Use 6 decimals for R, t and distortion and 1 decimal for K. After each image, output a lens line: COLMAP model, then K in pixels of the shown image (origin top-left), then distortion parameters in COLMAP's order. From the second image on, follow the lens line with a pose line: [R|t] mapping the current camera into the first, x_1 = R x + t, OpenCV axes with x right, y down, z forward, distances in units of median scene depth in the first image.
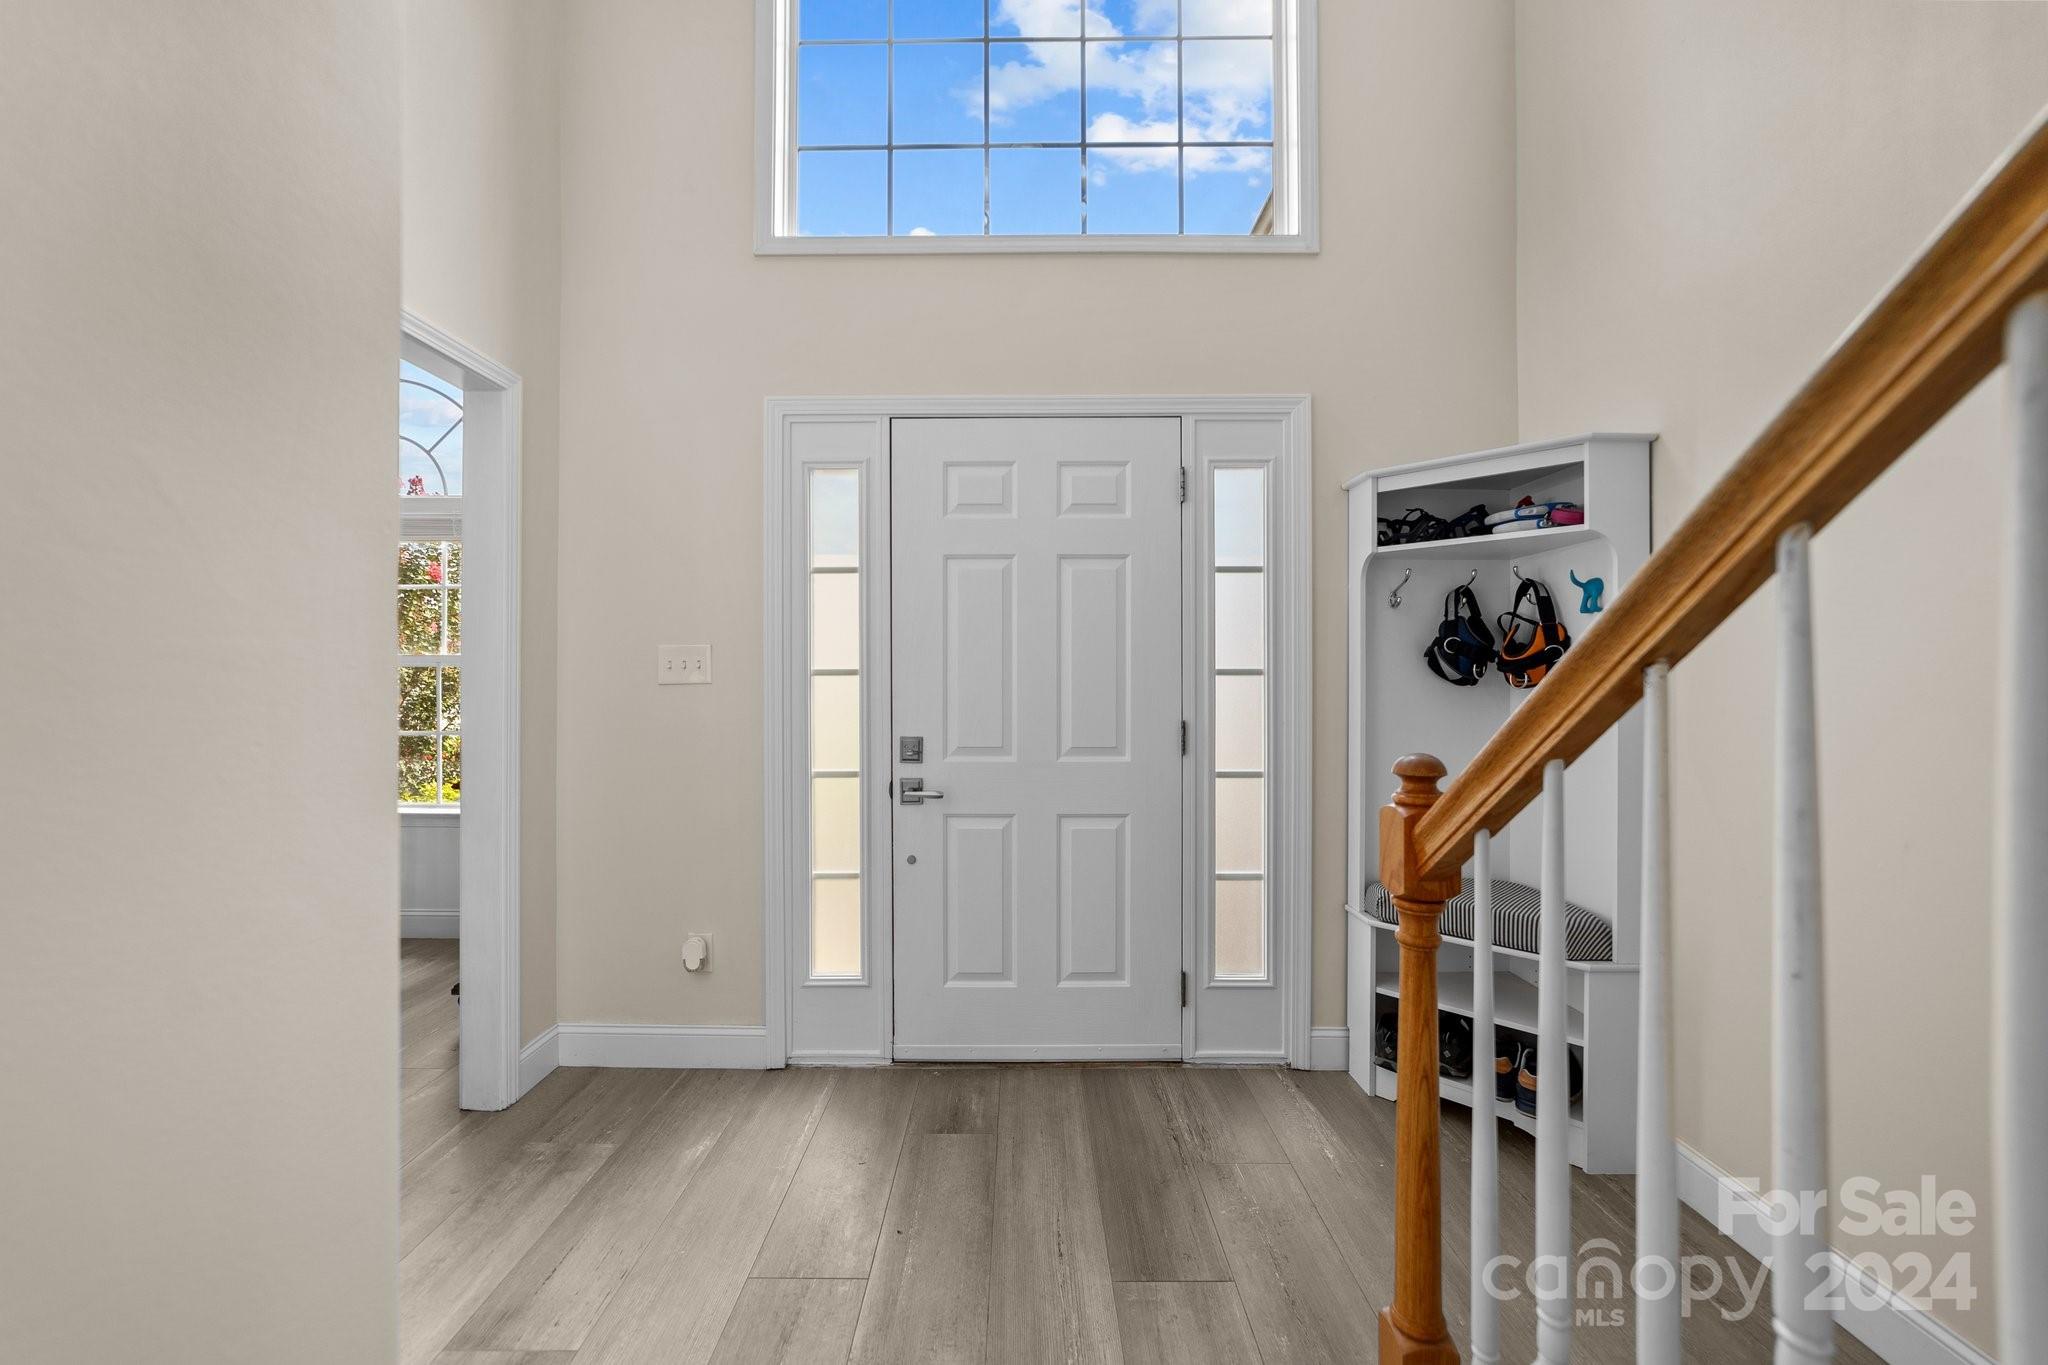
lens RADIAL K [[785.2, 0, 1020.8], [0, 785.2, 675.7], [0, 0, 1]] dist [-0.003159, 0.000174]
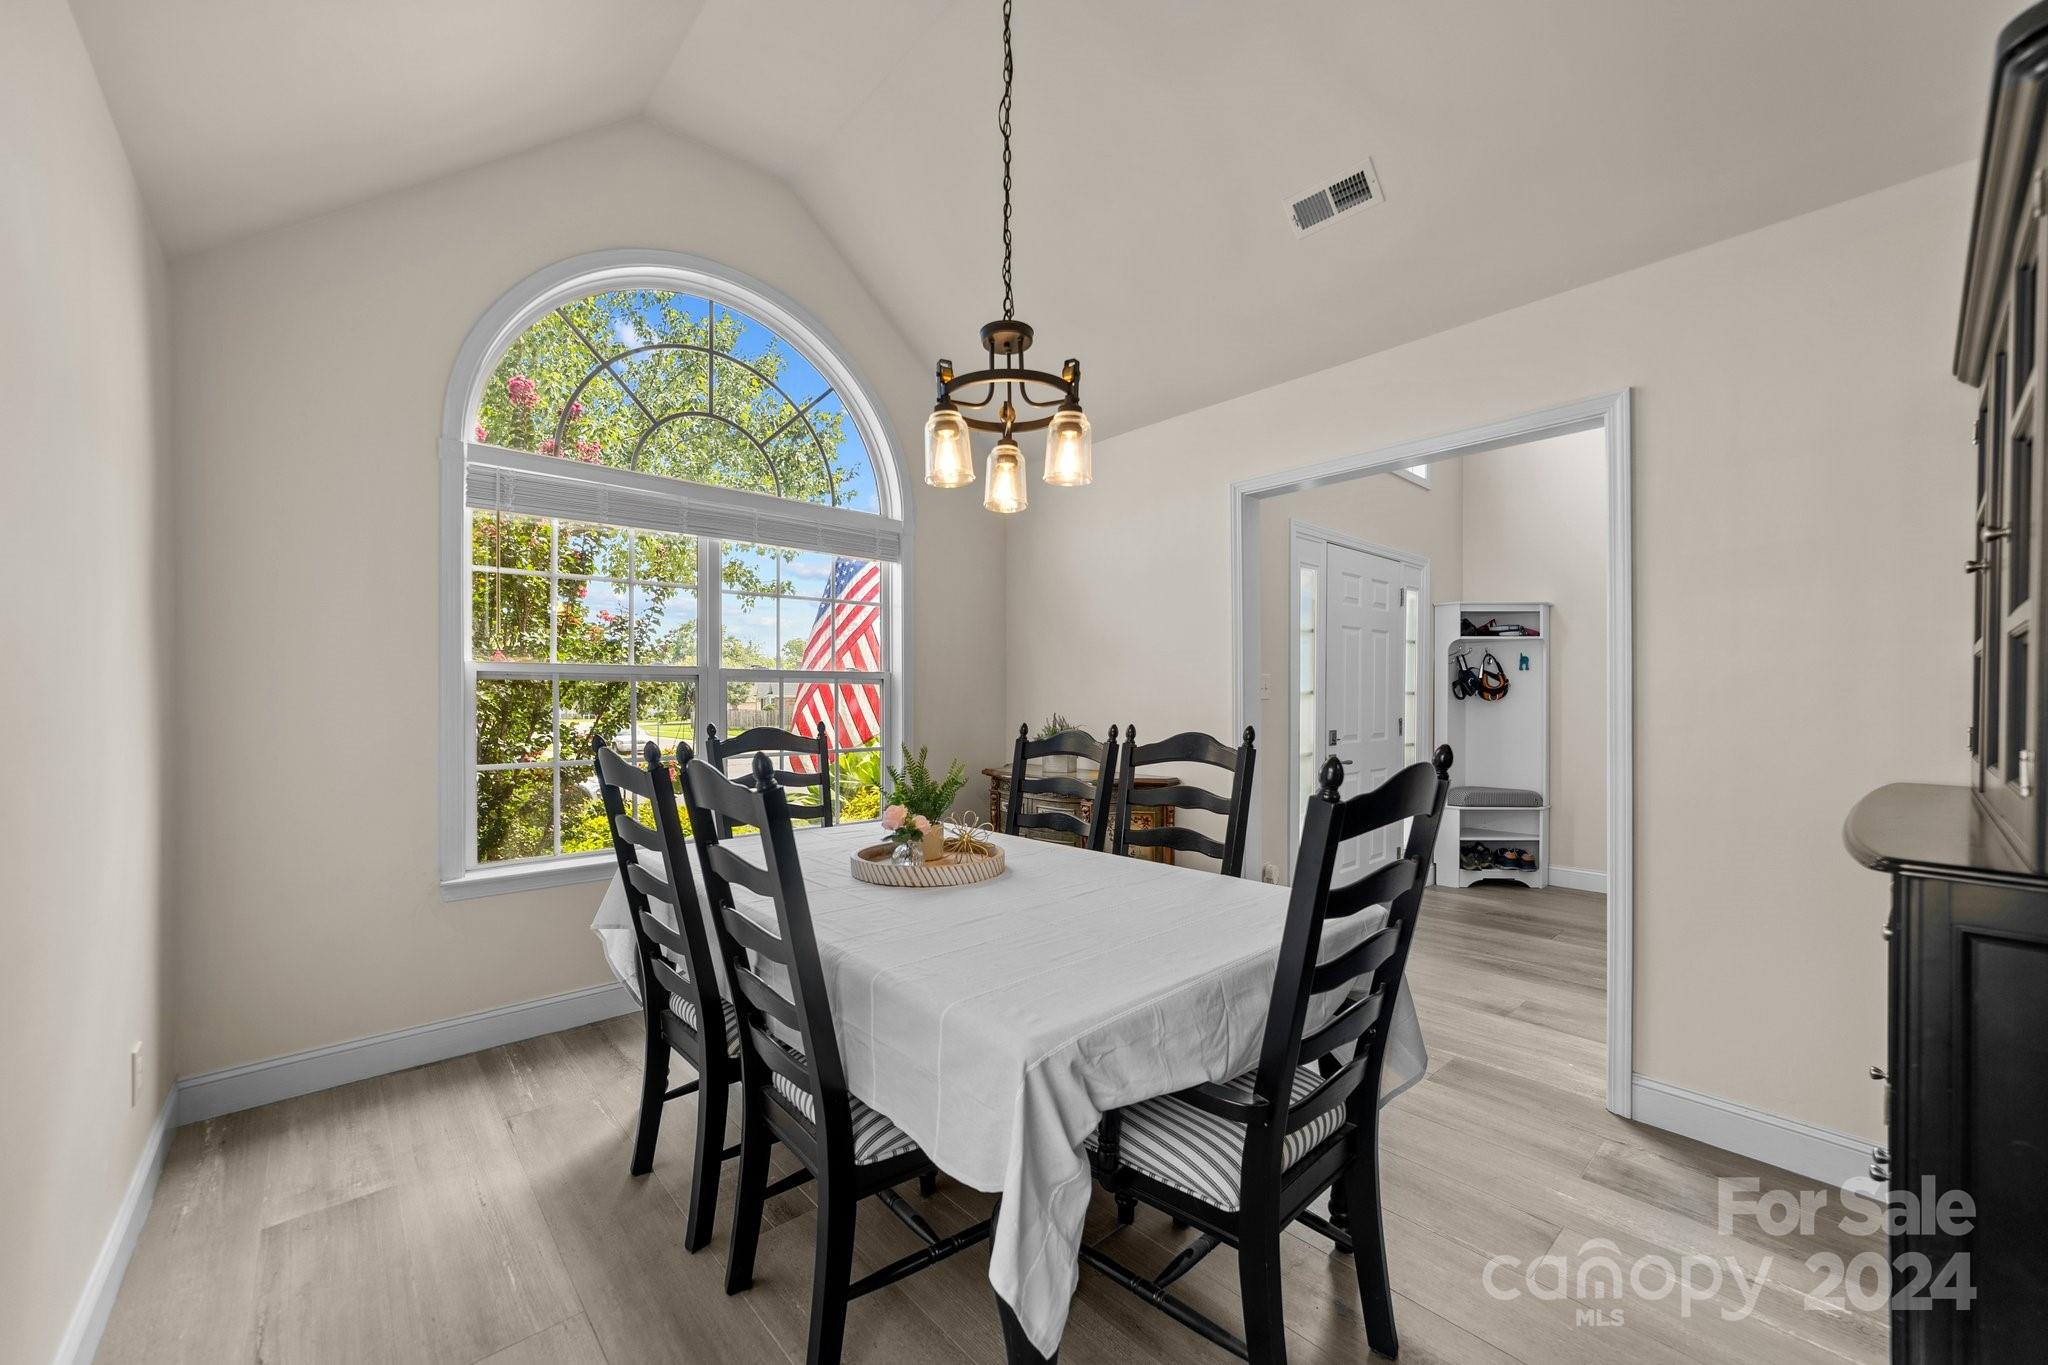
lens RADIAL K [[785.2, 0, 1024.4], [0, 785.2, 697.0], [0, 0, 1]] dist [-0.003159, 0.000174]
pose [[0.743001, 0.002461, 0.669286, -1.890952], [-0.003322, 0.999994, 0.000011, 0.008713], [-0.669282, -0.002232, 0.743005, 0.190648]]
